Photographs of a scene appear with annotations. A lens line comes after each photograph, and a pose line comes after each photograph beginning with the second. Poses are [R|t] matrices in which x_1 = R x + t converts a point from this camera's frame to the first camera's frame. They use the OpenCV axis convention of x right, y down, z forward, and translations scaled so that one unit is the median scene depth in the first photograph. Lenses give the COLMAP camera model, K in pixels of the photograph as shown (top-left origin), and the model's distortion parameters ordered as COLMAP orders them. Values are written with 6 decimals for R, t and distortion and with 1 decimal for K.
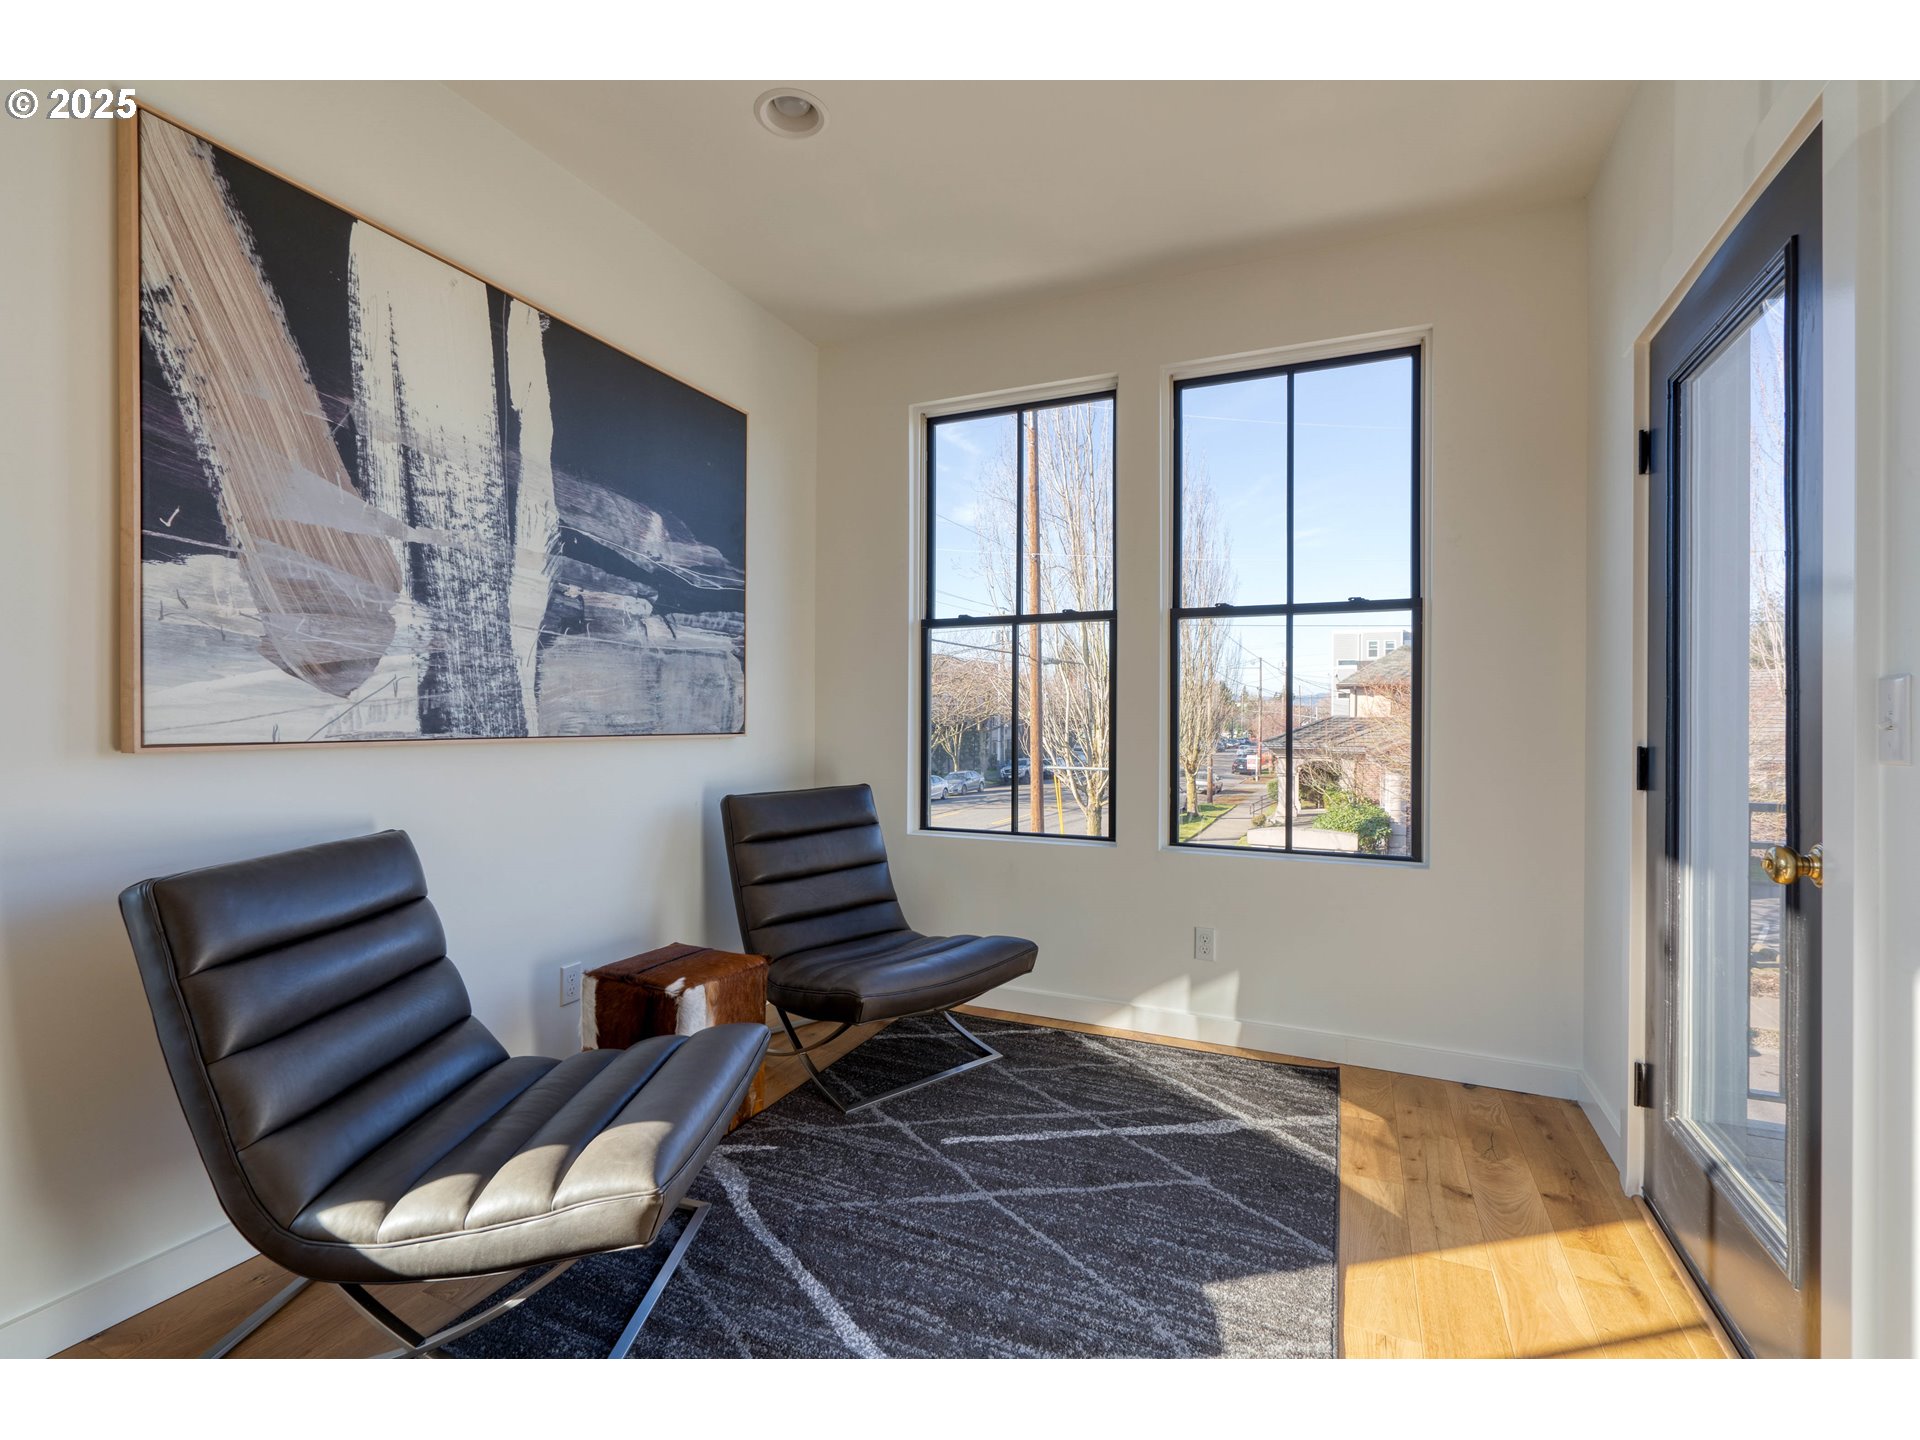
lens RADIAL K [[874.5, 0, 962.7], [0, 874.5, 716.5], [0, 0, 1]] dist [-0.001085, 0.000263]
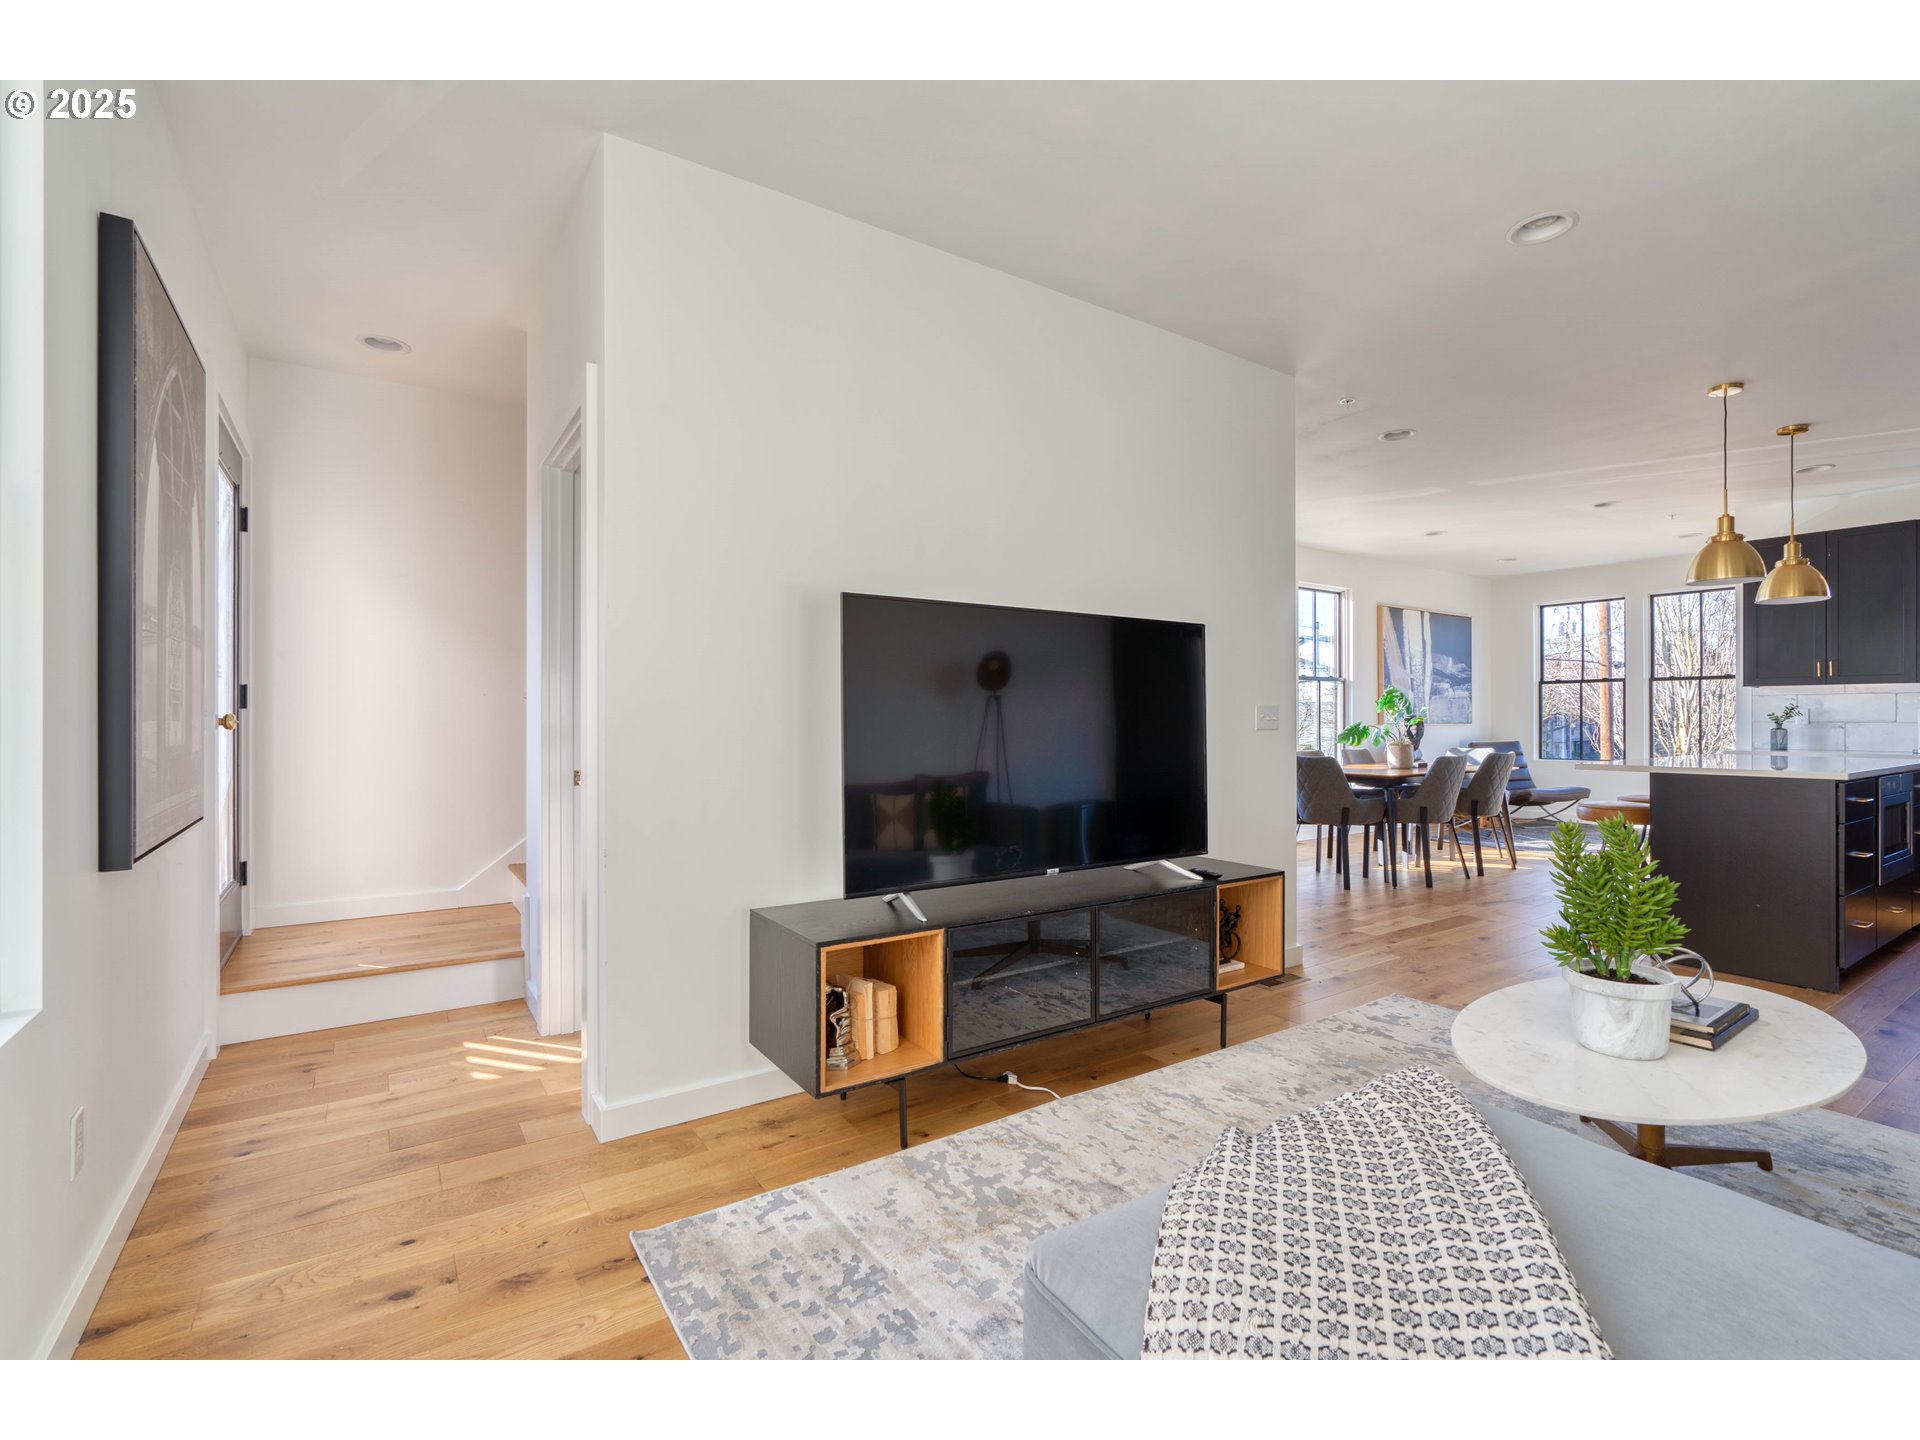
lens RADIAL K [[874.5, 0, 962.6], [0, 874.5, 715.2], [0, 0, 1]] dist [-0.001085, 0.000263]
pose [[0.848778, -0.006902, -0.528704, -0.169355], [0.005448, 0.999976, -0.004308, -0.005561], [0.528721, 0.000777, 0.848795, -2.927425]]
